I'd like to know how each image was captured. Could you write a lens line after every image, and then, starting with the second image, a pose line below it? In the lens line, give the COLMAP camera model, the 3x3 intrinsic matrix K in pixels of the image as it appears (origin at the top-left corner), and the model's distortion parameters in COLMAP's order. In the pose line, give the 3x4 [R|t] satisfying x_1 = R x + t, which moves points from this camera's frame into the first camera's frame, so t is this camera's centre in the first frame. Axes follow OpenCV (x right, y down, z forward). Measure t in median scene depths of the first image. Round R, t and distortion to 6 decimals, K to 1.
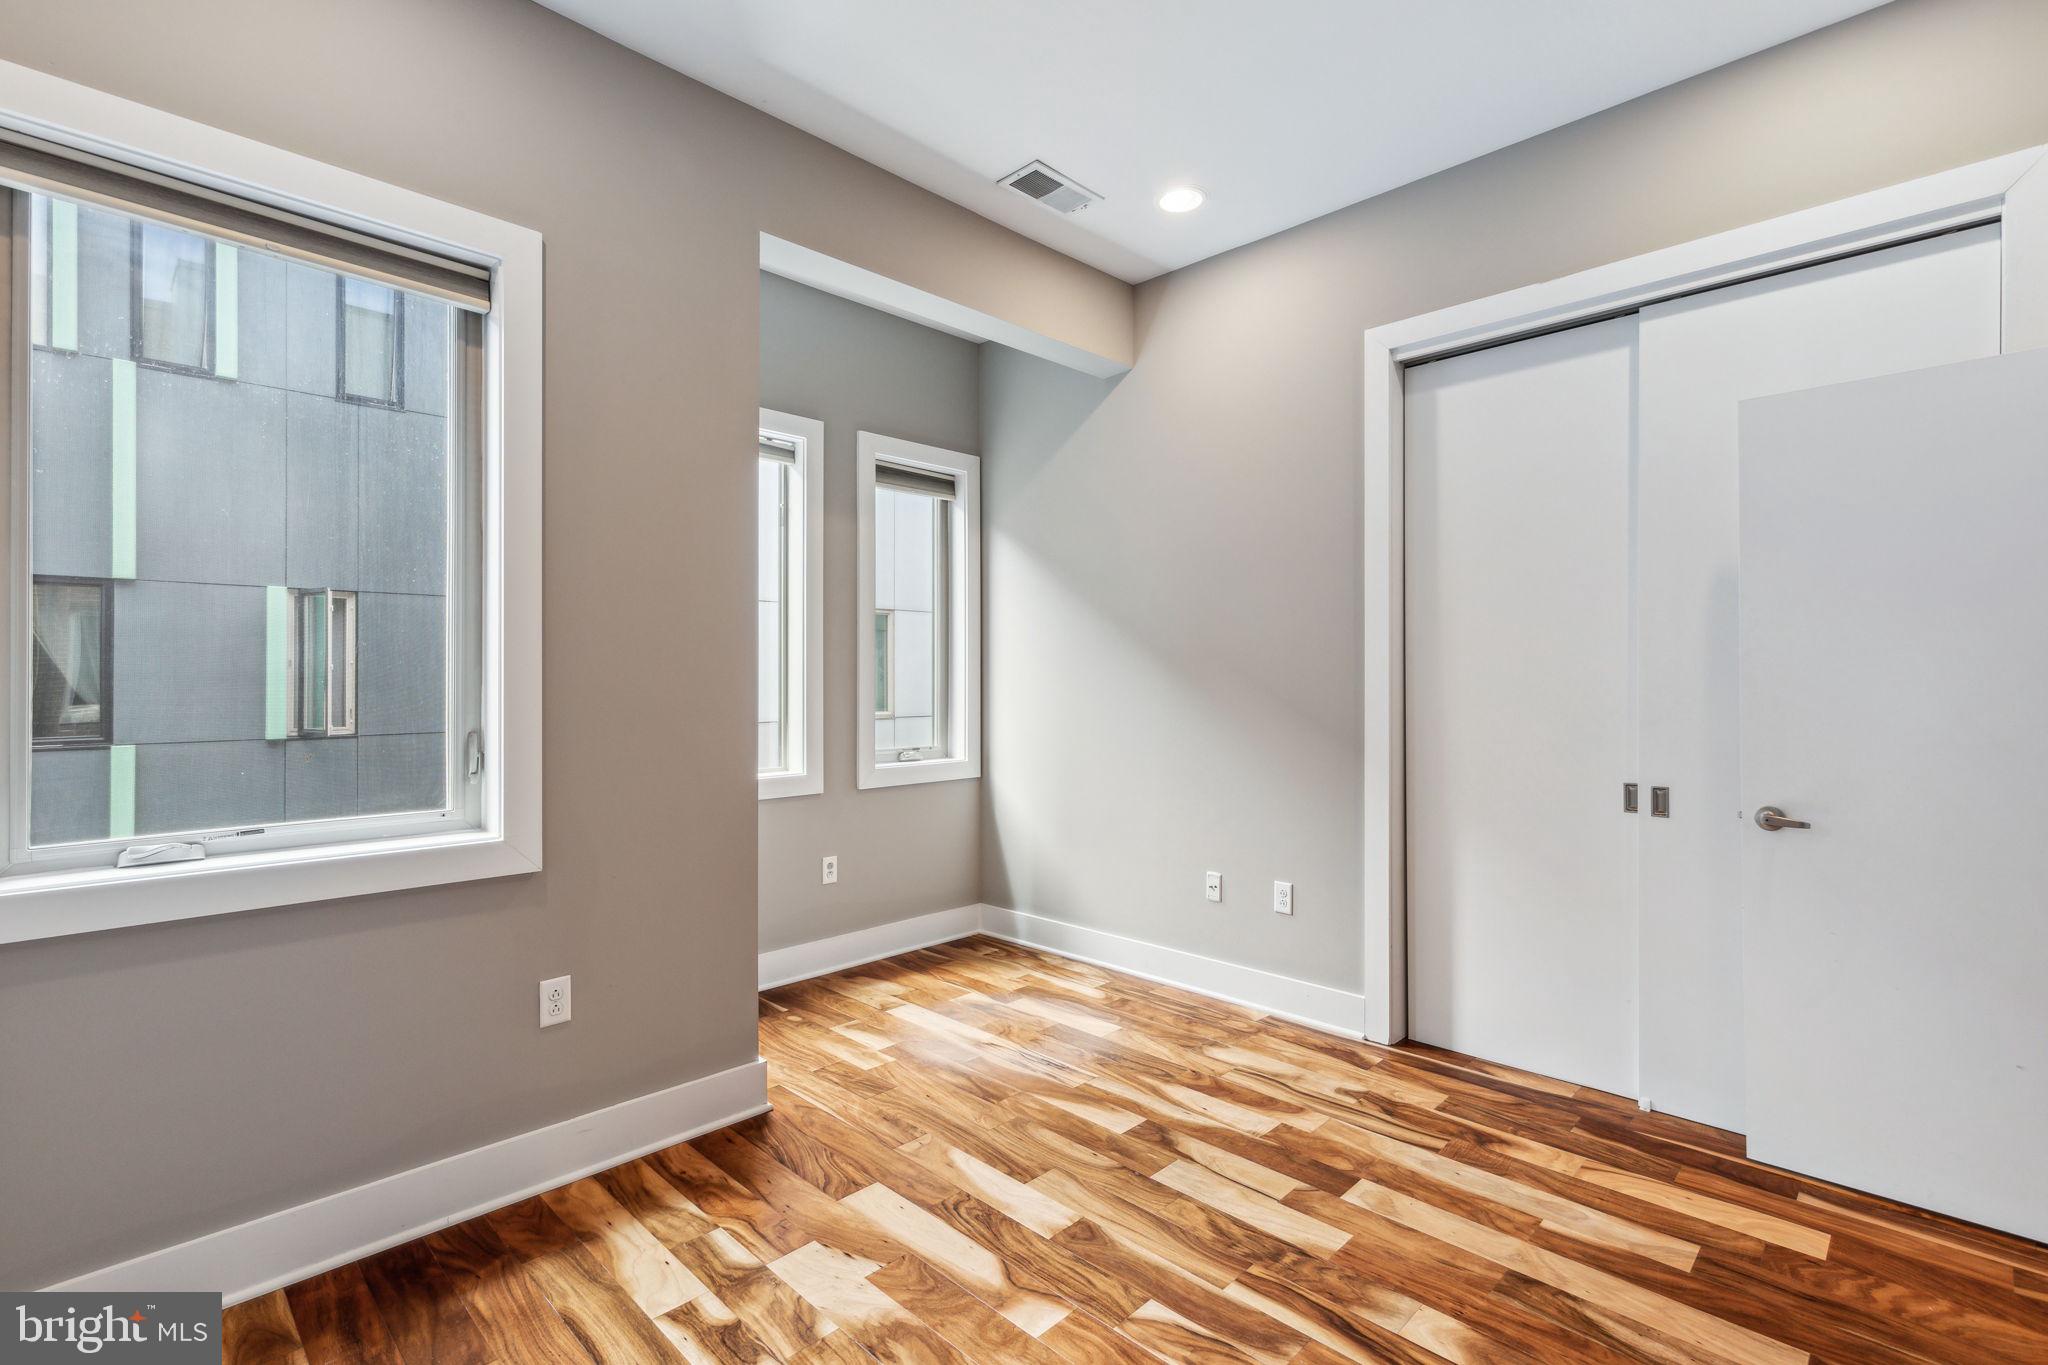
lens RADIAL K [[933.2, 0, 1034.2], [0, 933.2, 683.2], [0, 0, 1]] dist [0.012544, -0.001090]
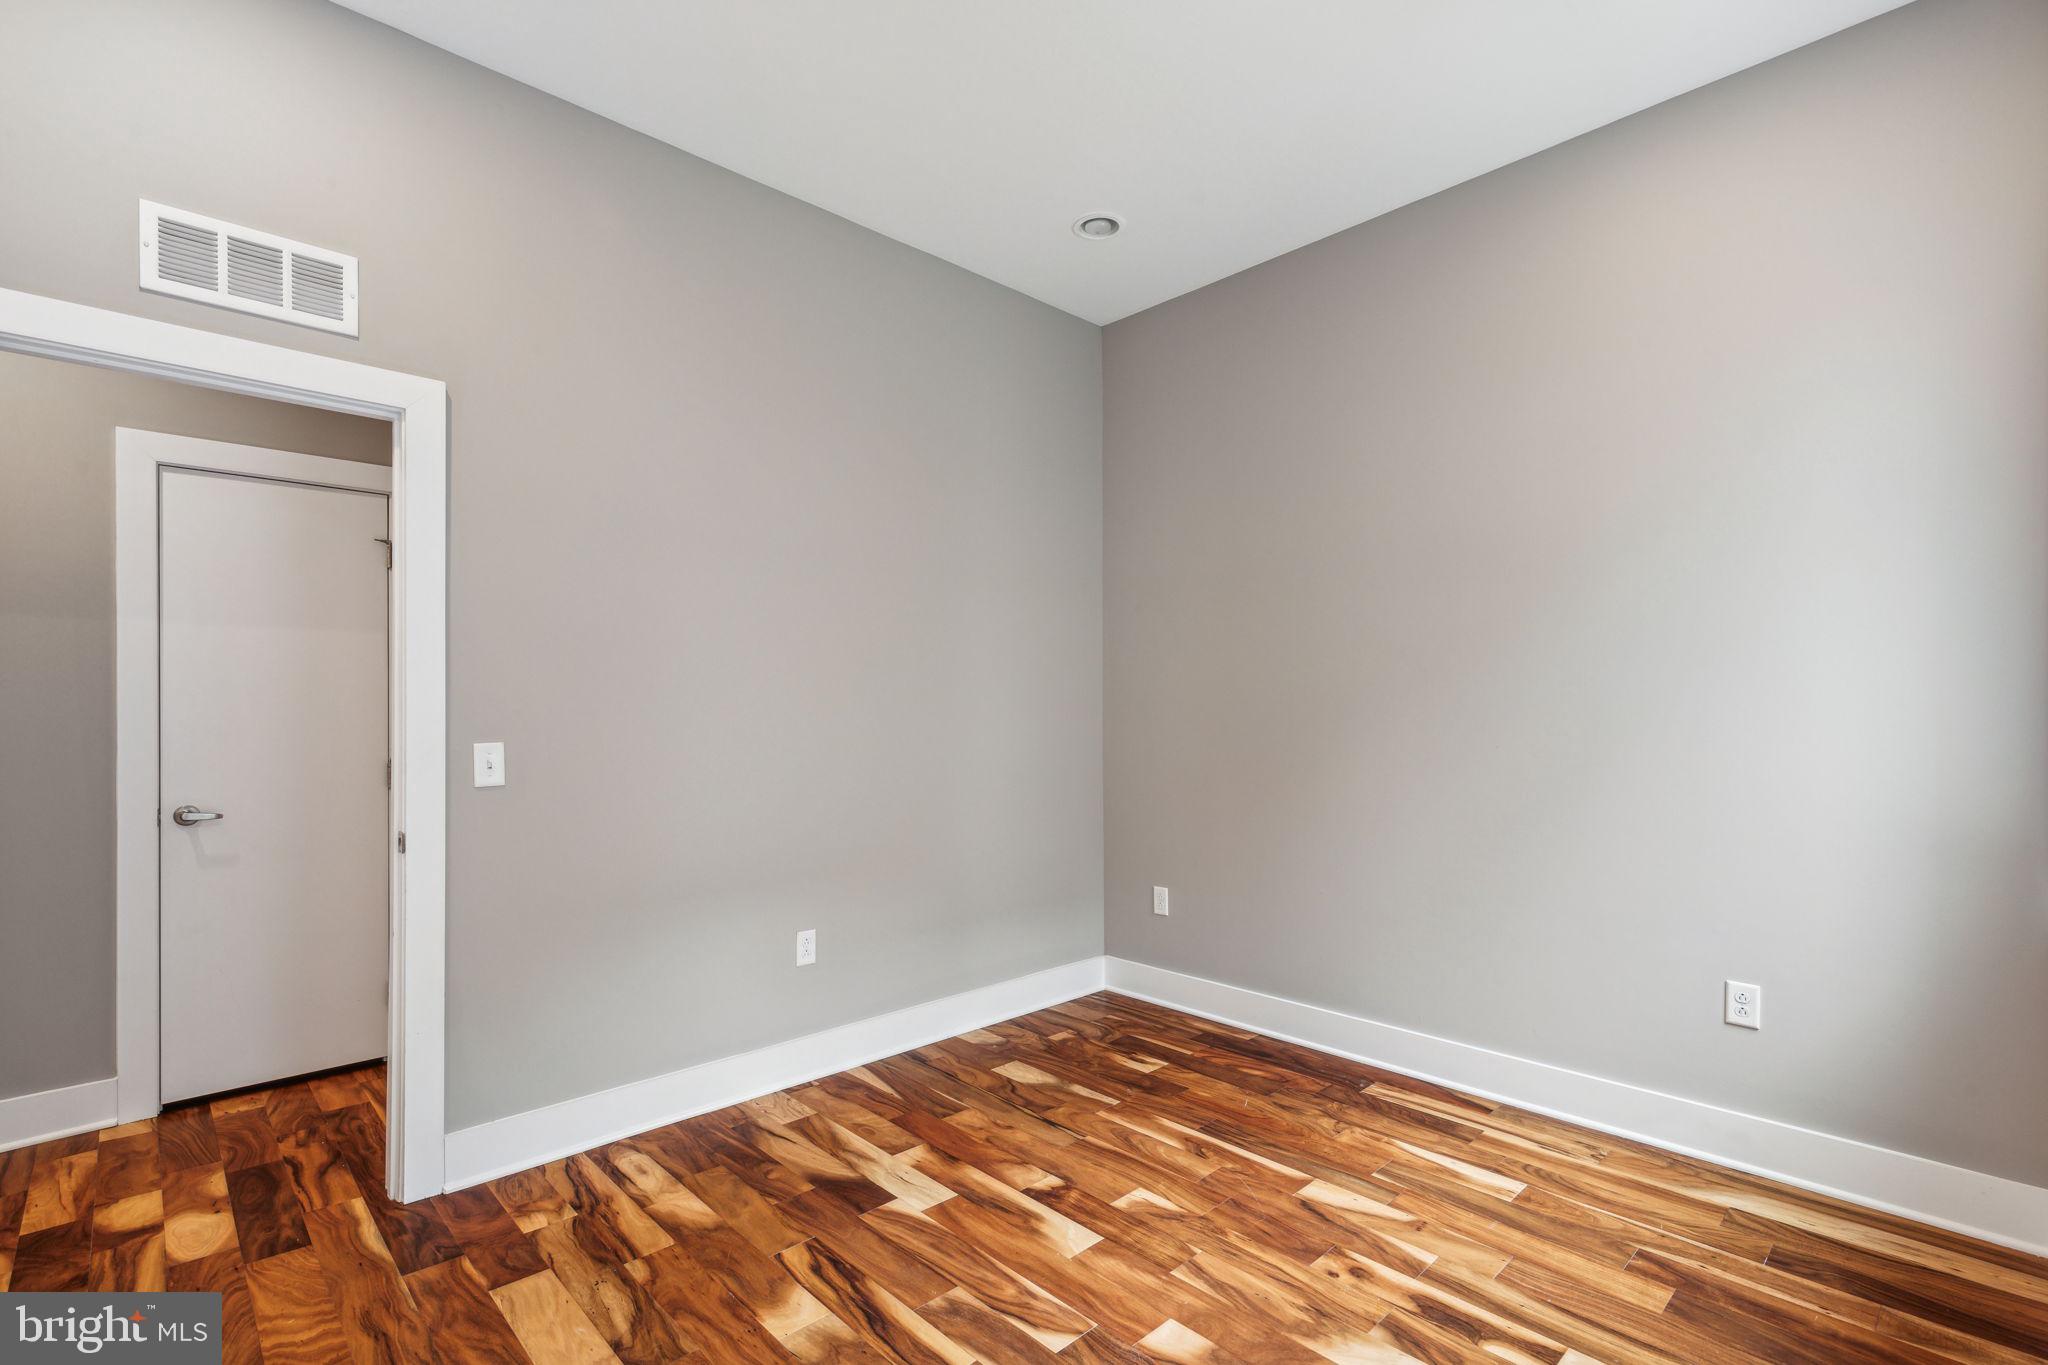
lens RADIAL K [[944.2, 0, 1017.9], [0, 944.2, 713.8], [0, 0, 1]] dist [0.009446, -0.000817]
pose [[-0.999592, -0.000292, 0.028571, 0.100835], [-0.000001, 0.999948, 0.010183, 0.002060], [-0.028573, 0.010179, -0.999540, 1.438172]]
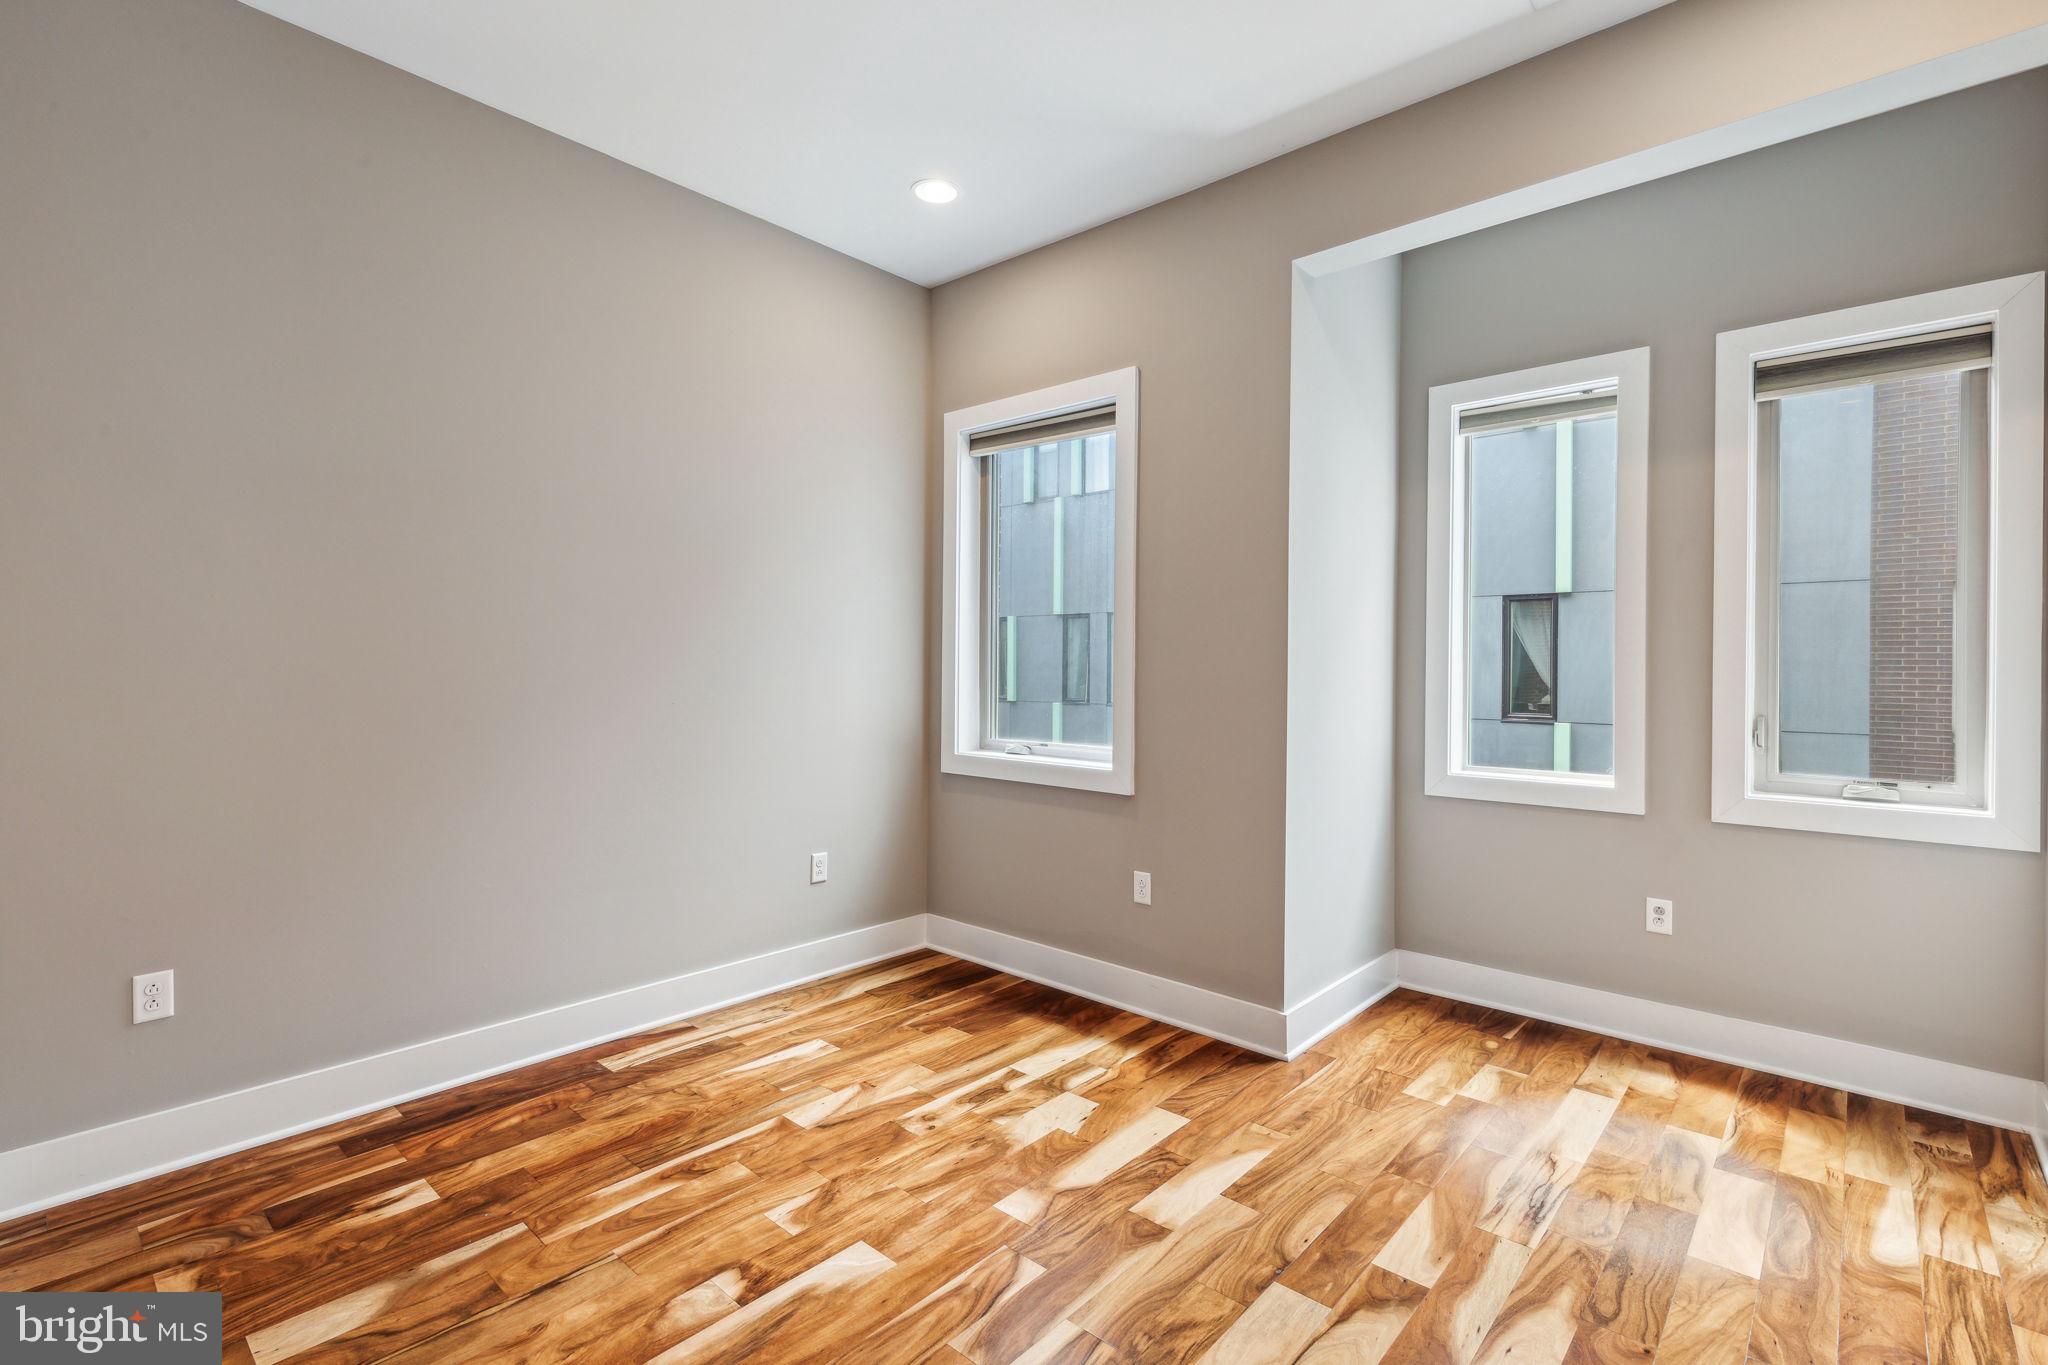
lens RADIAL K [[933.2, 0, 1034.2], [0, 933.2, 683.2], [0, 0, 1]] dist [0.012544, -0.001090]
pose [[0.055376, 0.018469, -0.998295, 0.838950], [-0.014289, 0.999741, 0.017704, -0.002061], [0.998363, 0.013284, 0.055626, 0.678891]]
